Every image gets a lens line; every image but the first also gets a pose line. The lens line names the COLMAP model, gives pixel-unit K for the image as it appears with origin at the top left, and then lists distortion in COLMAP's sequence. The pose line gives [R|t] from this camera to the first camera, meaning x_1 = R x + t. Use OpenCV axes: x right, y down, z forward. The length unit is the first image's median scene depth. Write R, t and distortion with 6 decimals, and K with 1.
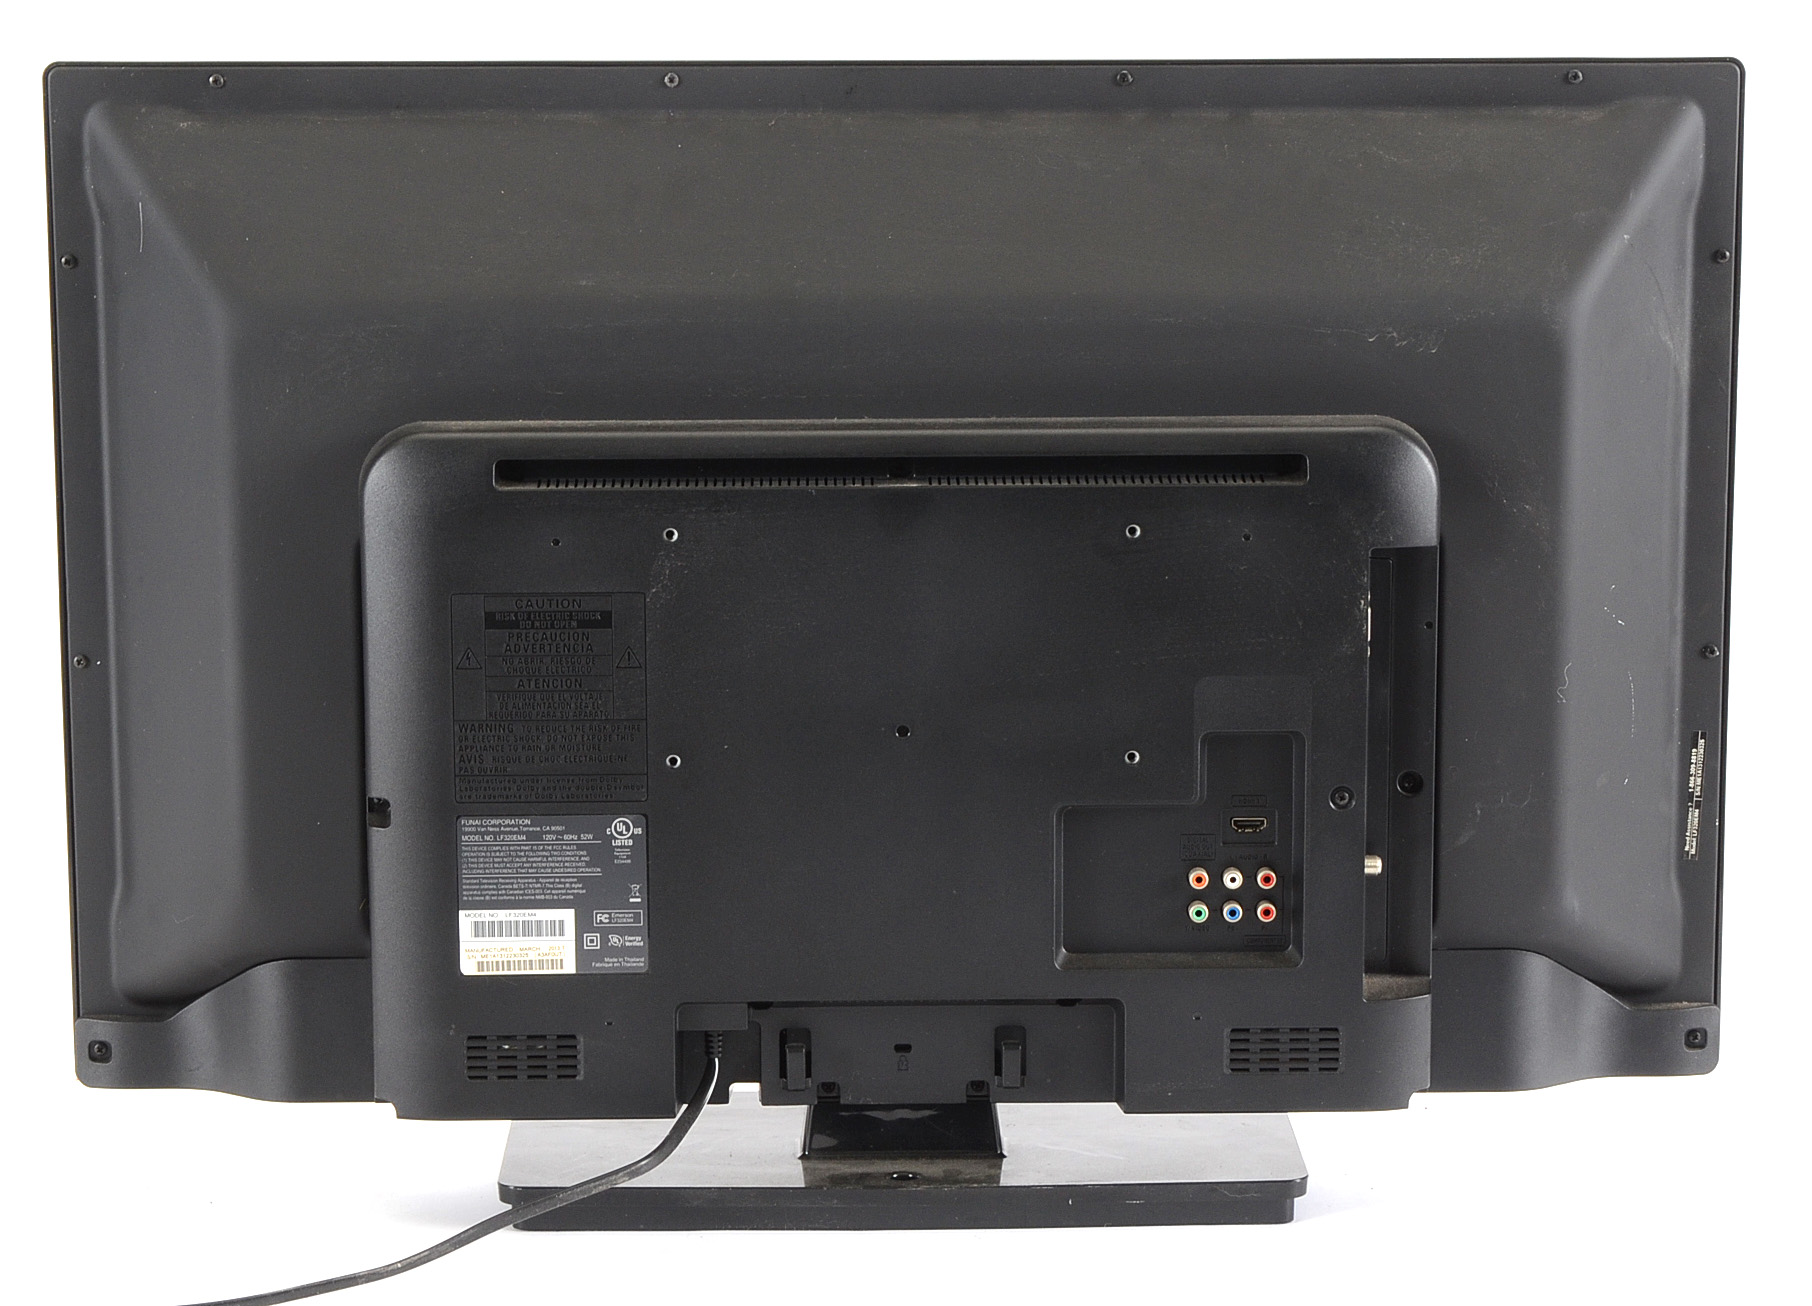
lens RADIAL K [[4500.8, 0, 905.5], [0, 4500.8, 653.3], [0, 0, 1]] dist [-0.007439, 0.000000]
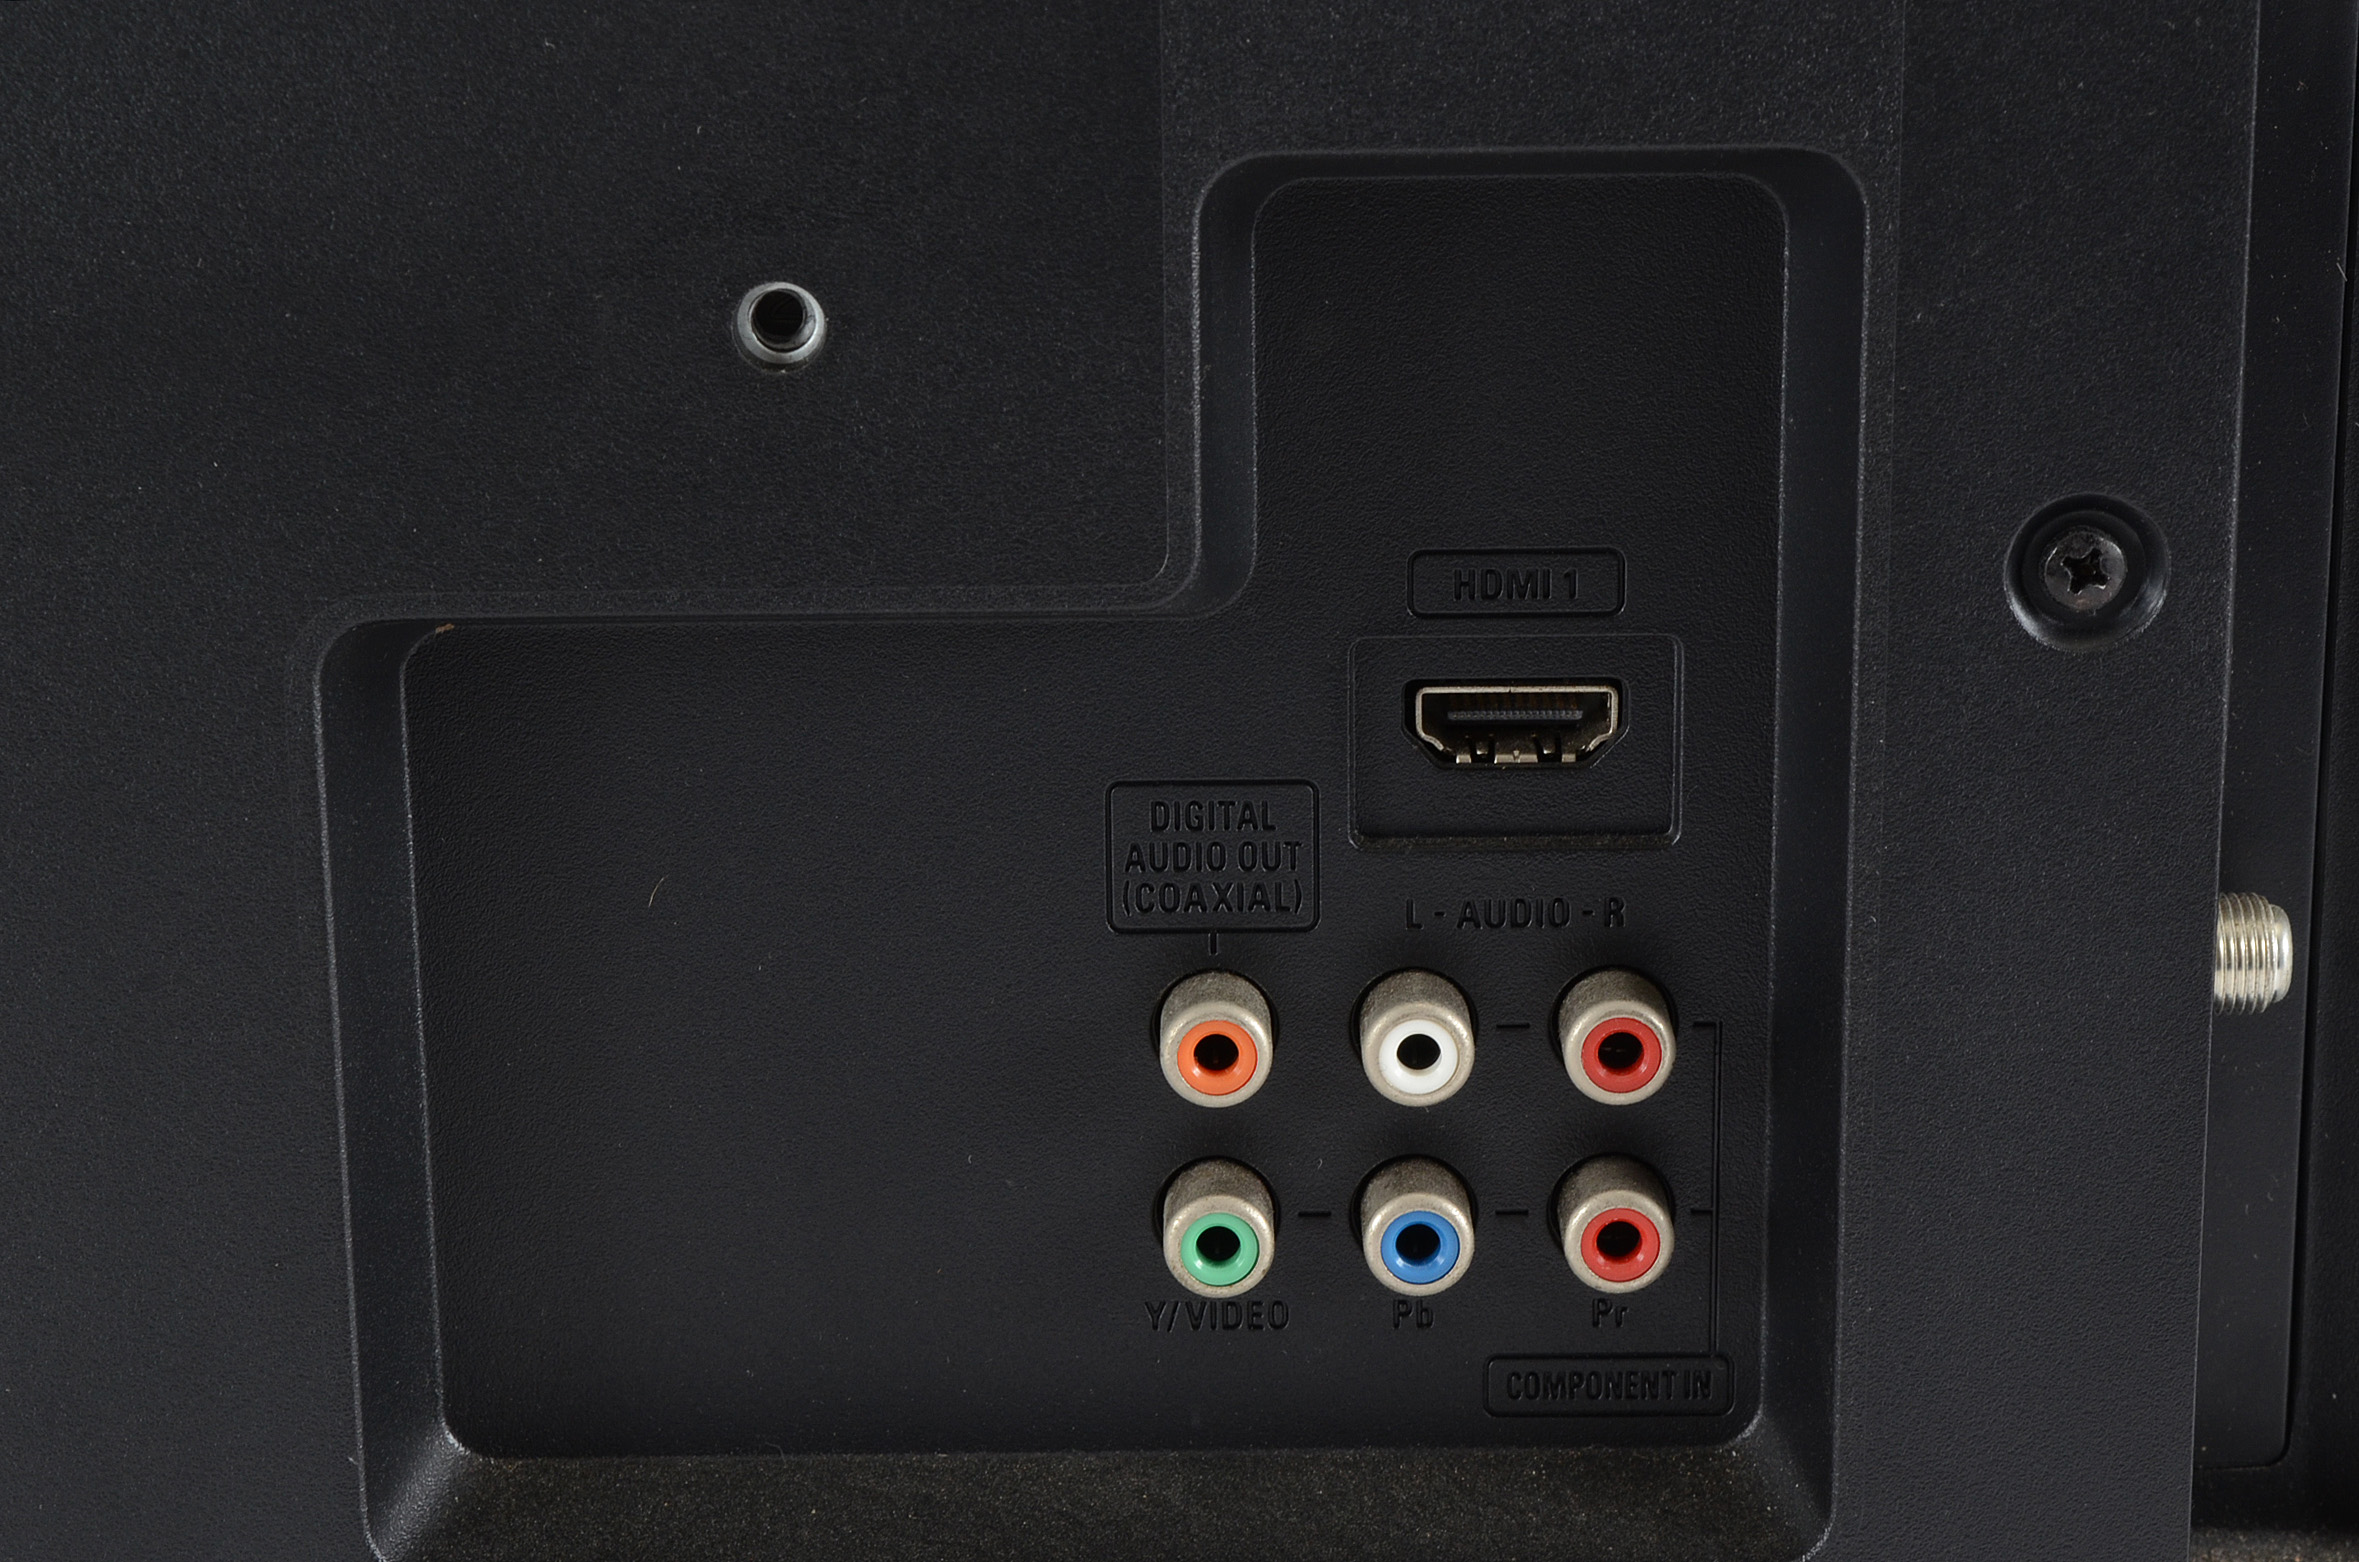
lens RADIAL K [[5549.6, 0, 1178.9], [0, 5549.6, 781.7], [0, 0, 1]] dist [0.155246, 0.000000]
pose [[0.999874, -0.000681, -0.015867, 0.067042], [0.002165, 0.995594, 0.093739, 0.020739], [0.015733, -0.093762, 0.995470, 0.793095]]
